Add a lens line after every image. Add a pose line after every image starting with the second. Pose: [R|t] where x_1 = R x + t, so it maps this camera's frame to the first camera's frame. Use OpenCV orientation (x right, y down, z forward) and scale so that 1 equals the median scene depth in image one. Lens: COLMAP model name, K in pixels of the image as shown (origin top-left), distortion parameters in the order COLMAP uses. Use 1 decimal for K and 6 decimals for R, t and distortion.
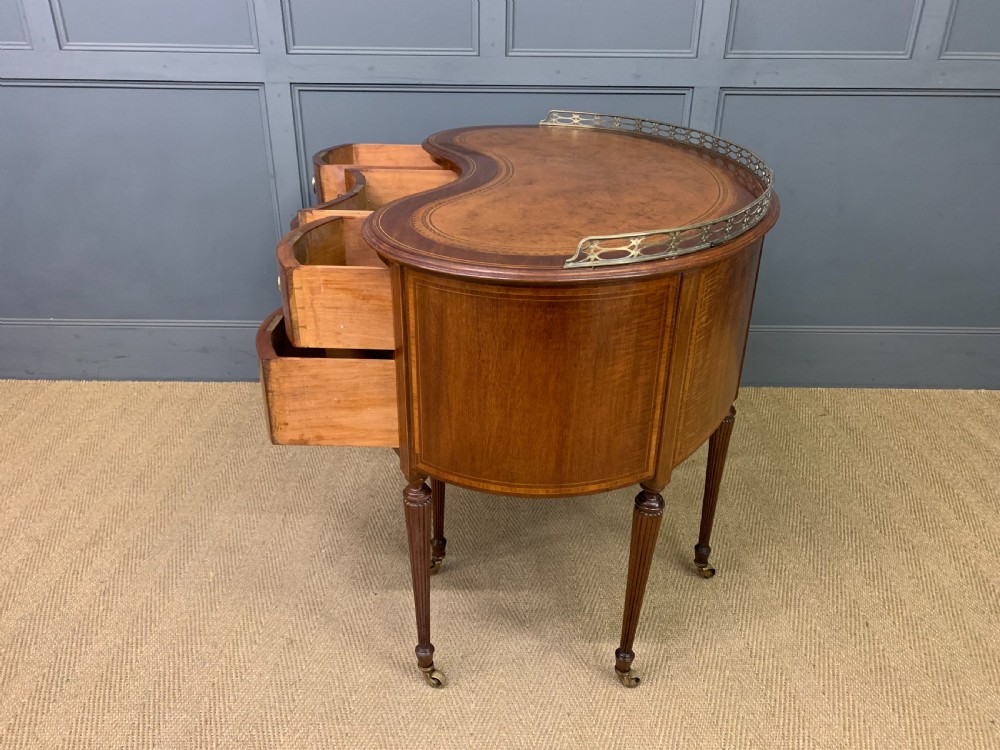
lens RADIAL K [[773.0, 0, 492.5], [0, 773.0, 382.8], [0, 0, 1]] dist [0.023813, -0.010929]
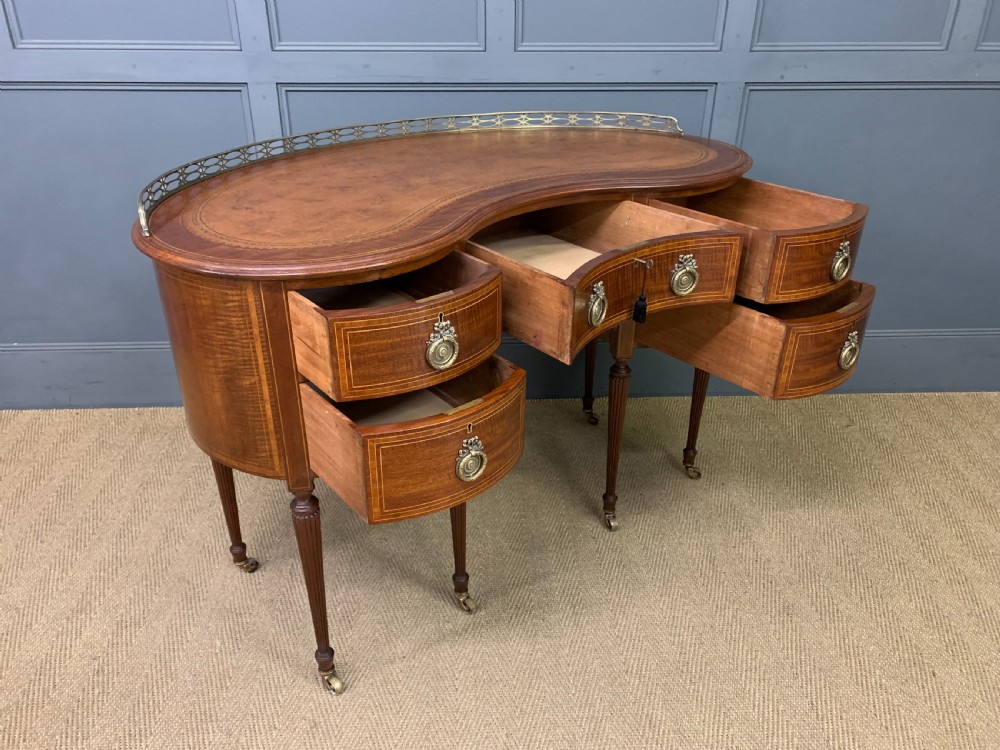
lens RADIAL K [[773.0, 0, 492.2], [0, 773.0, 381.2], [0, 0, 1]] dist [0.023813, -0.010929]
pose [[0.998652, -0.027618, 0.043954, -0.059969], [0.026016, 0.998991, 0.036598, -0.067127], [-0.044920, -0.035405, 0.998363, 0.076034]]
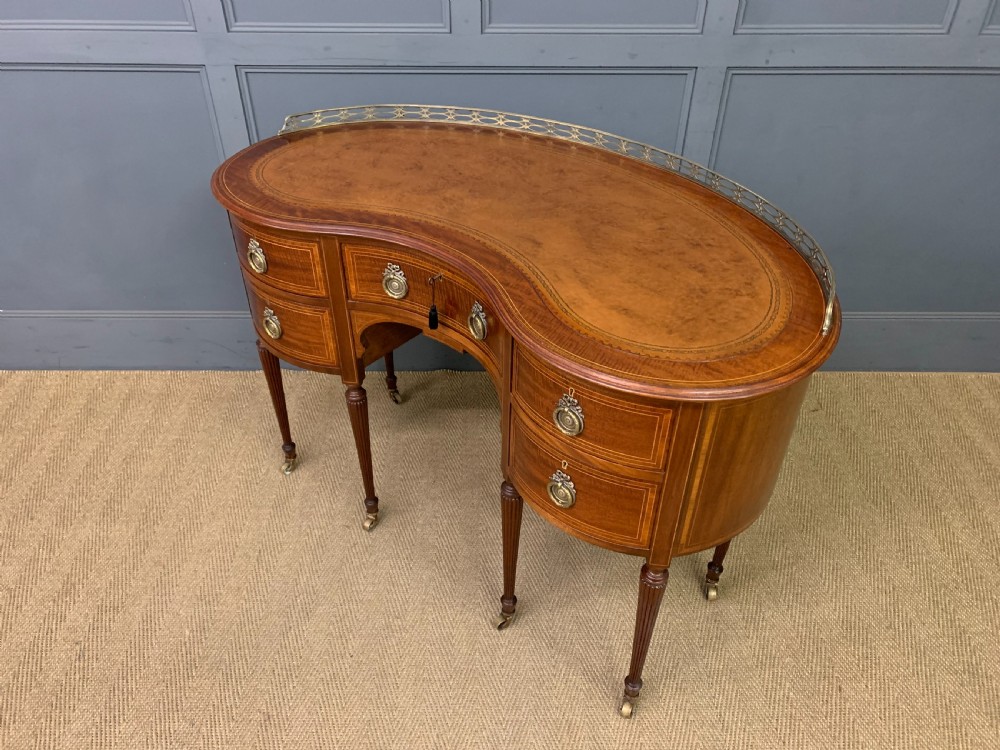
lens RADIAL K [[773.0, 0, 491.3], [0, 773.0, 382.8], [0, 0, 1]] dist [0.023813, -0.010929]
pose [[0.999967, -0.007435, 0.003407, 0.022072], [0.006583, 0.978906, 0.204206, -0.215977], [-0.004854, -0.204177, 0.978922, 0.072001]]
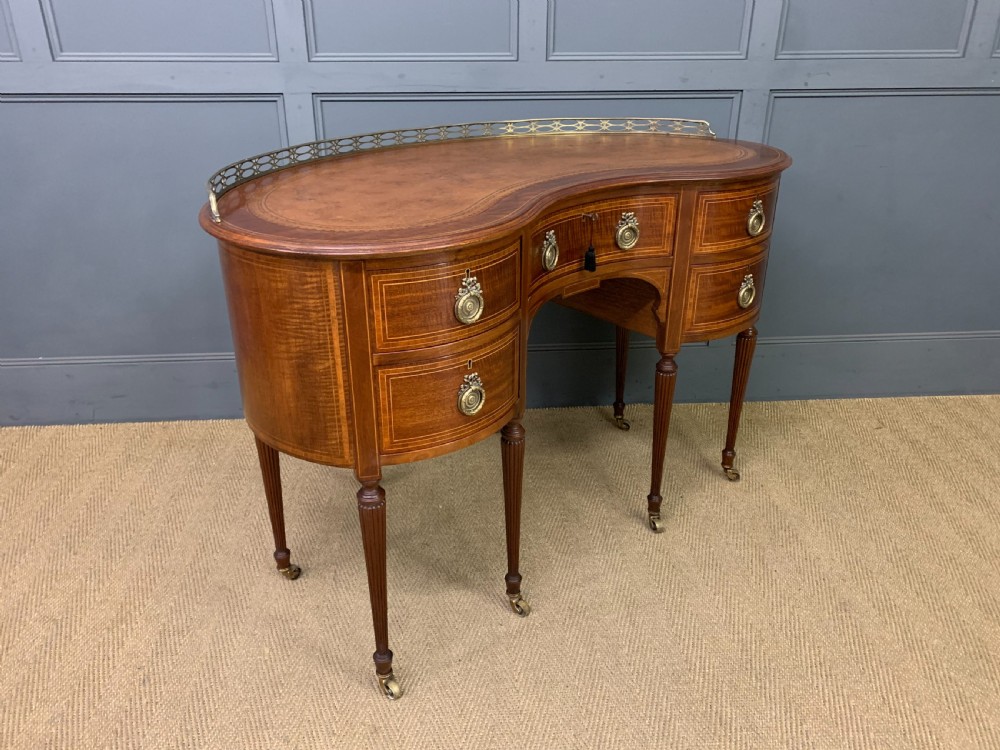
lens RADIAL K [[773.0, 0, 489.8], [0, 773.0, 369.3], [0, 0, 1]] dist [0.023813, -0.010929]
pose [[0.997204, -0.039403, 0.063488, -0.124298], [0.040850, 0.998931, -0.021655, -0.032950], [-0.062567, 0.024188, 0.997748, 0.083200]]
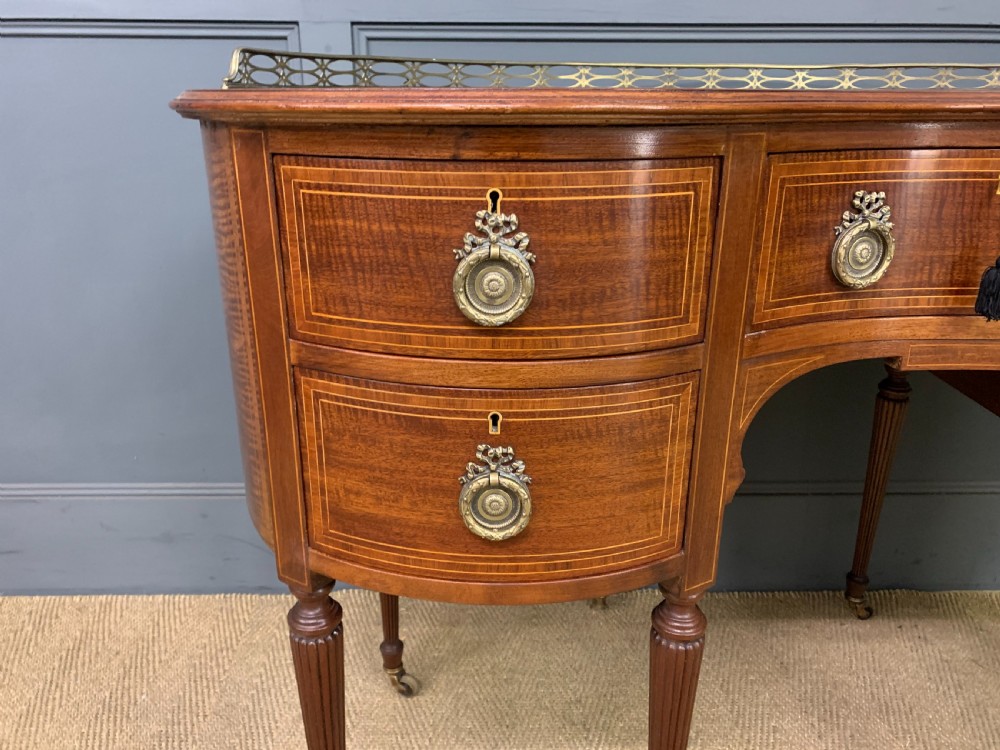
lens RADIAL K [[773.0, 0, 492.0], [0, 773.0, 379.7], [0, 0, 1]] dist [0.023813, -0.010929]
pose [[0.999881, -0.010266, 0.011526, -0.181284], [0.011498, 0.993592, -0.112439, -0.103791], [-0.010298, 0.112558, 0.993592, 0.538949]]
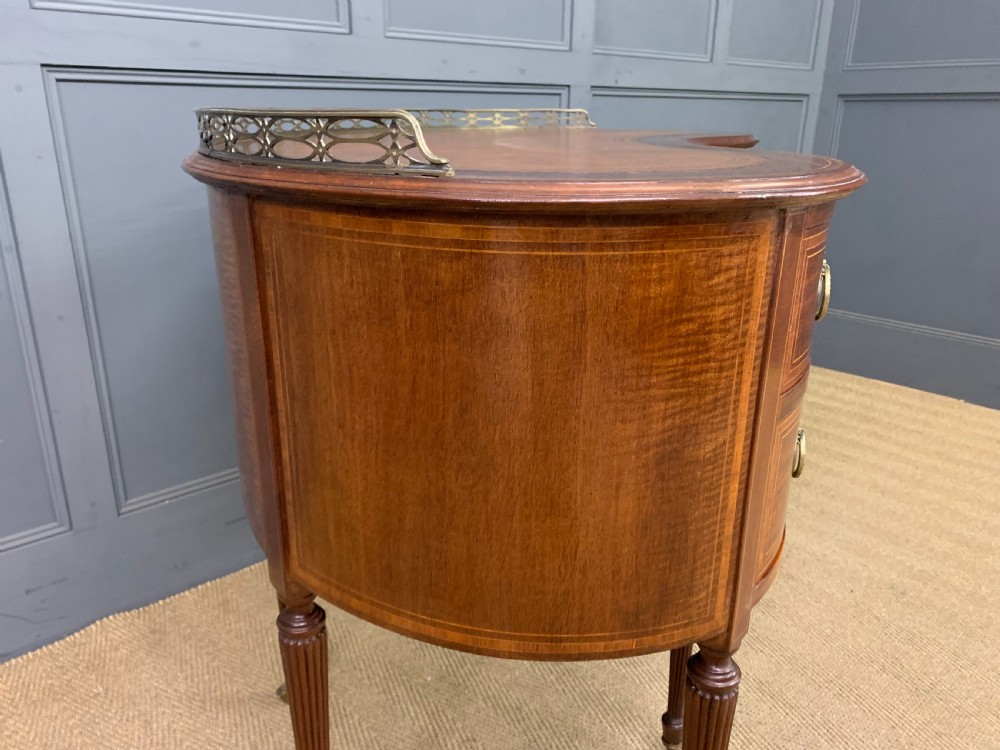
lens RADIAL K [[773.0, 0, 500.2], [0, 773.0, 377.5], [0, 0, 1]] dist [0.023813, -0.010929]
pose [[0.736951, -0.224171, 0.637691, -0.419668], [0.296750, 0.954928, -0.007251, -0.092485], [-0.607323, 0.194579, 0.770258, 0.459123]]
